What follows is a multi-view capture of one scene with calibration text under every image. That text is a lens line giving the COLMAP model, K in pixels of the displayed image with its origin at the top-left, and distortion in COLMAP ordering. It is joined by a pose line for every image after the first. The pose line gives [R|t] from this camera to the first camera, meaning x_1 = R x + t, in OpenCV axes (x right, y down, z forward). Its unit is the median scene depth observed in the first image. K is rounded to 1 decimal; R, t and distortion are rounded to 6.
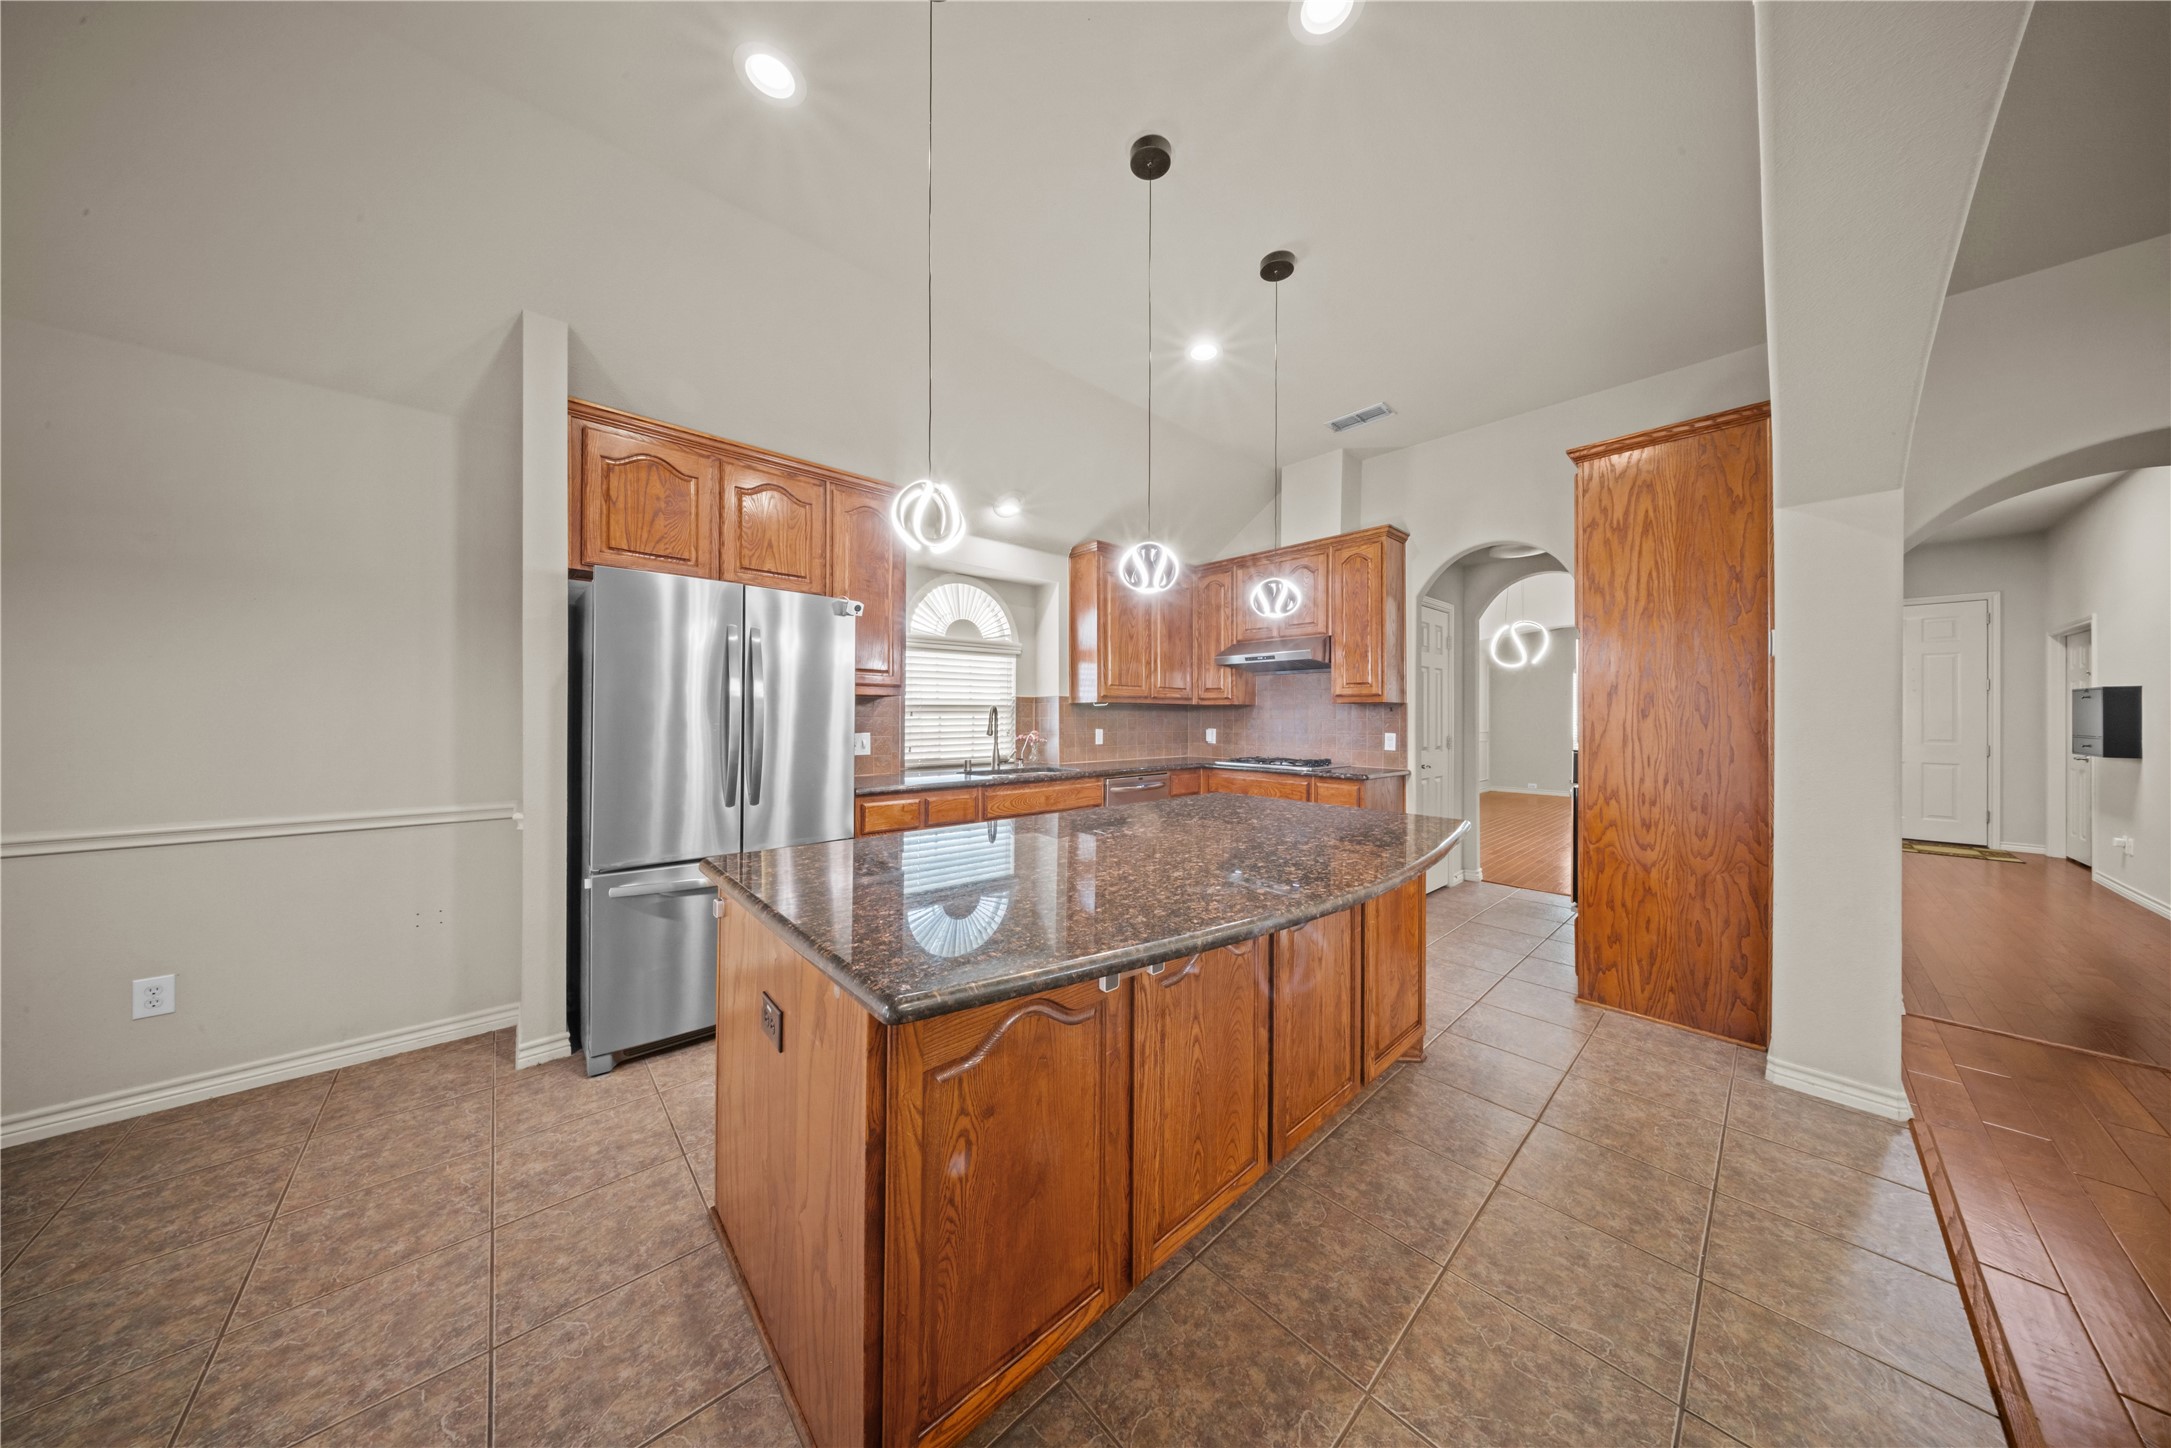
lens RADIAL K [[633.2, 0, 1088.1], [0, 633.2, 718.6], [0, 0, 1]] dist [0.003916, -0.000110]
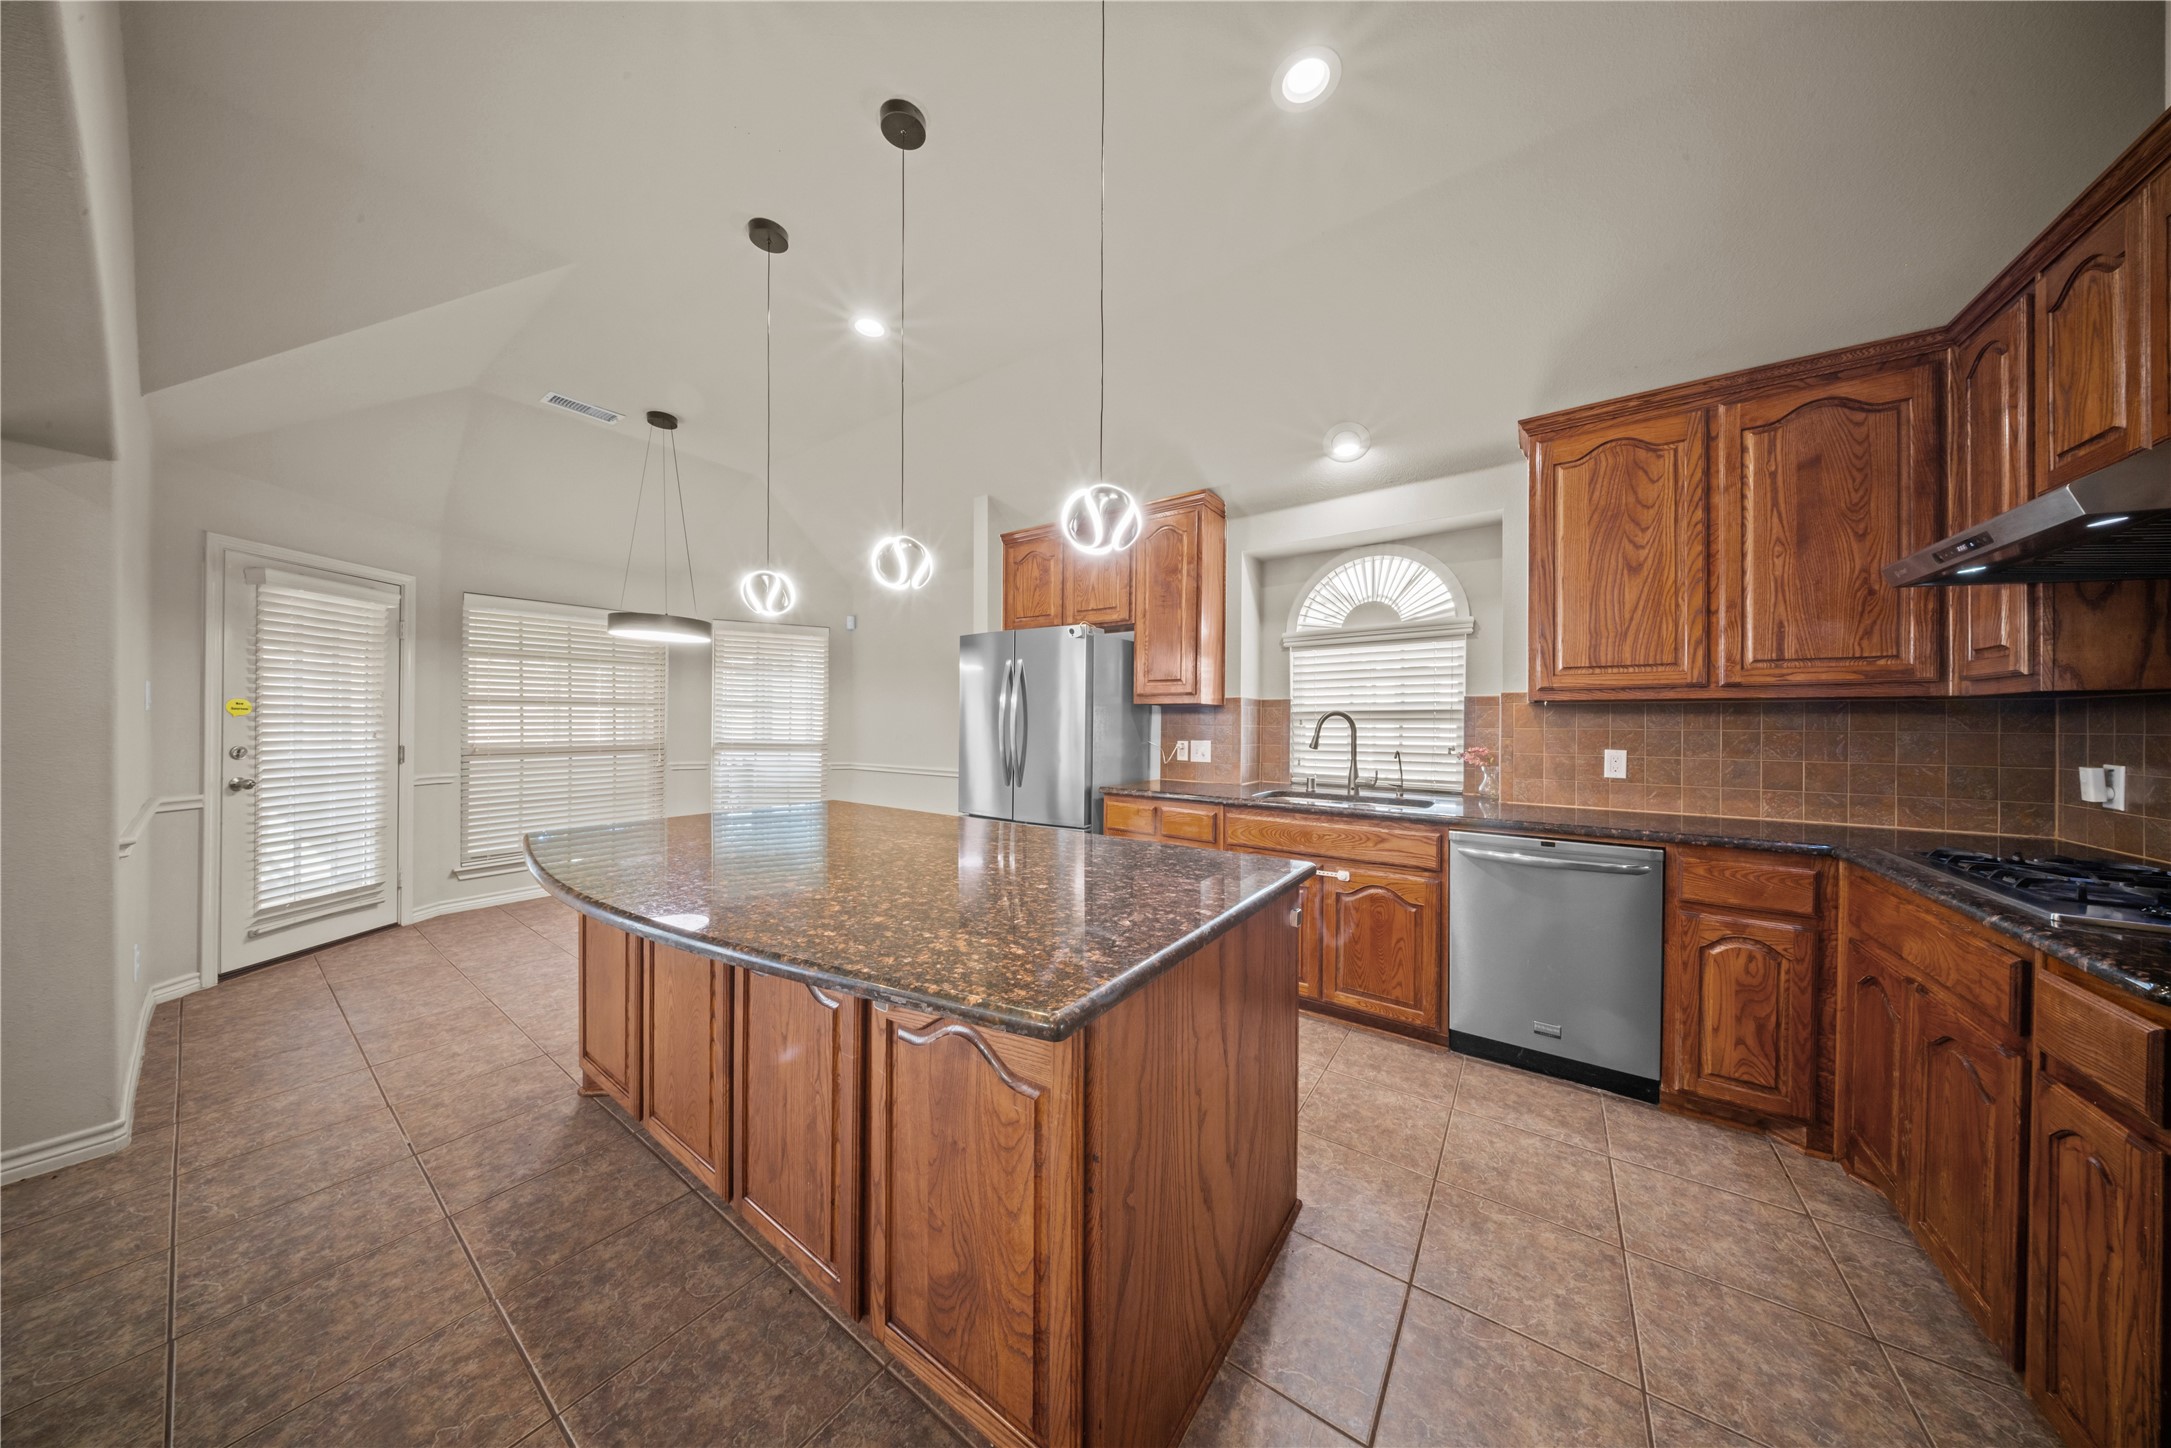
lens RADIAL K [[633.2, 0, 1088.1], [0, 633.2, 718.6], [0, 0, 1]] dist [0.003916, -0.000110]
pose [[0.211514, -0.005062, -0.977362, 0.516810], [-0.002176, 0.999982, -0.005650, -0.006789], [0.977373, 0.003322, 0.211499, 0.510983]]
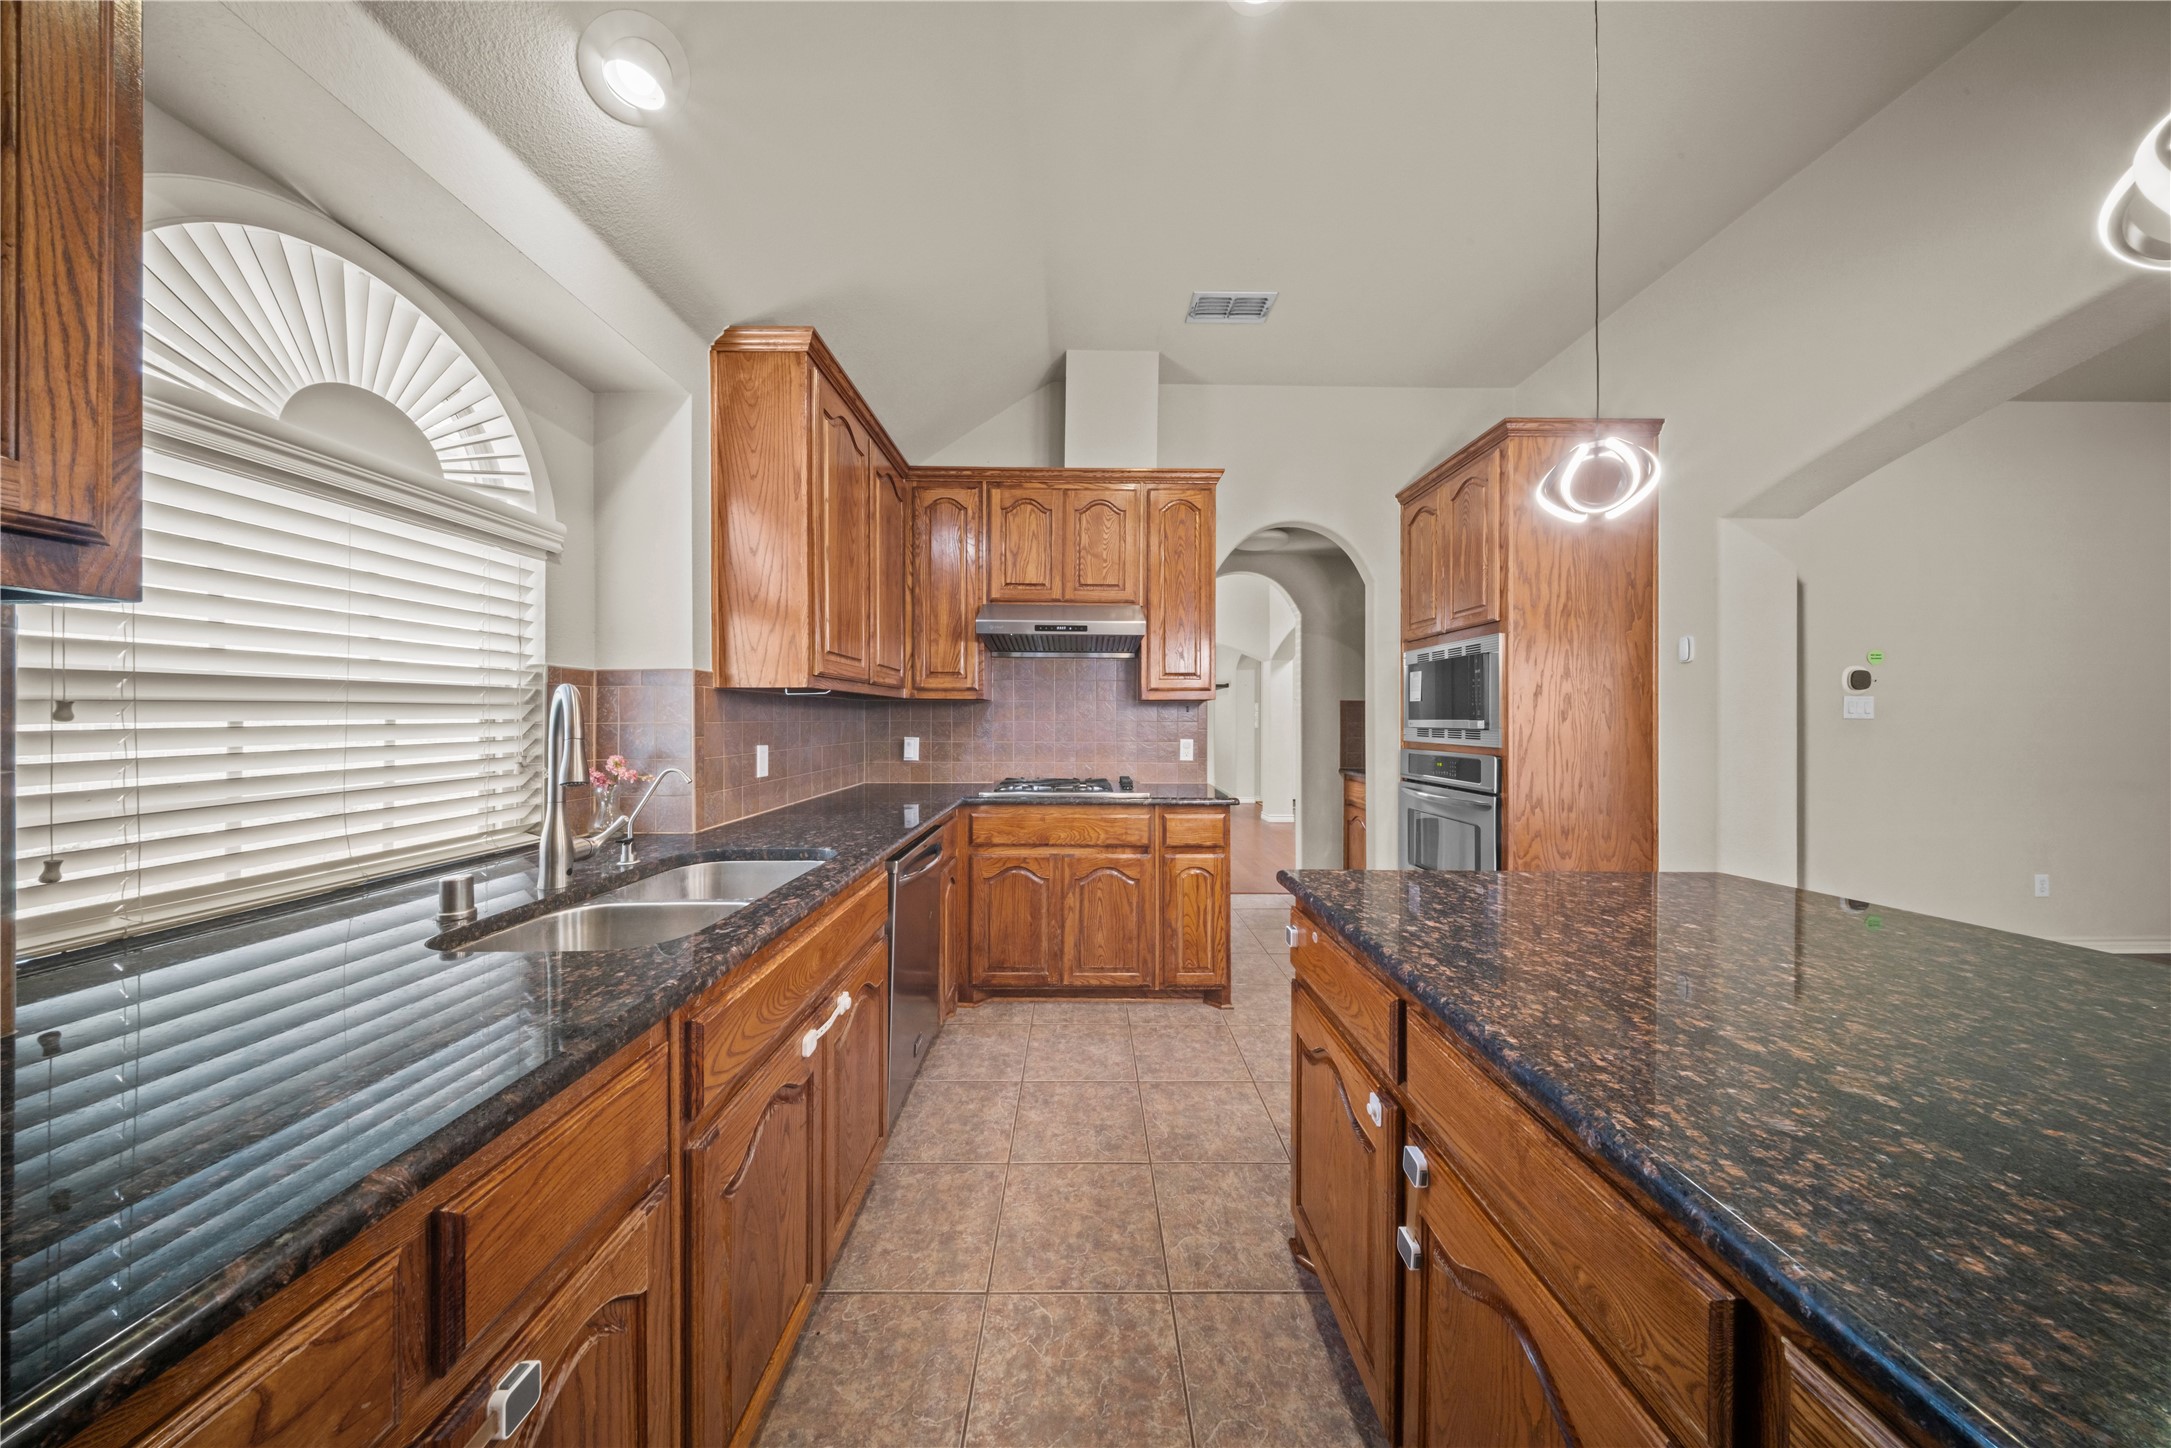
lens RADIAL K [[633.2, 0, 1088.1], [0, 633.2, 718.6], [0, 0, 1]] dist [0.003916, -0.000110]
pose [[0.666615, -0.001075, 0.745402, -0.199207], [0.002241, 0.999997, -0.000562, -0.002884], [-0.745399, 0.002046, 0.666615, 0.572236]]
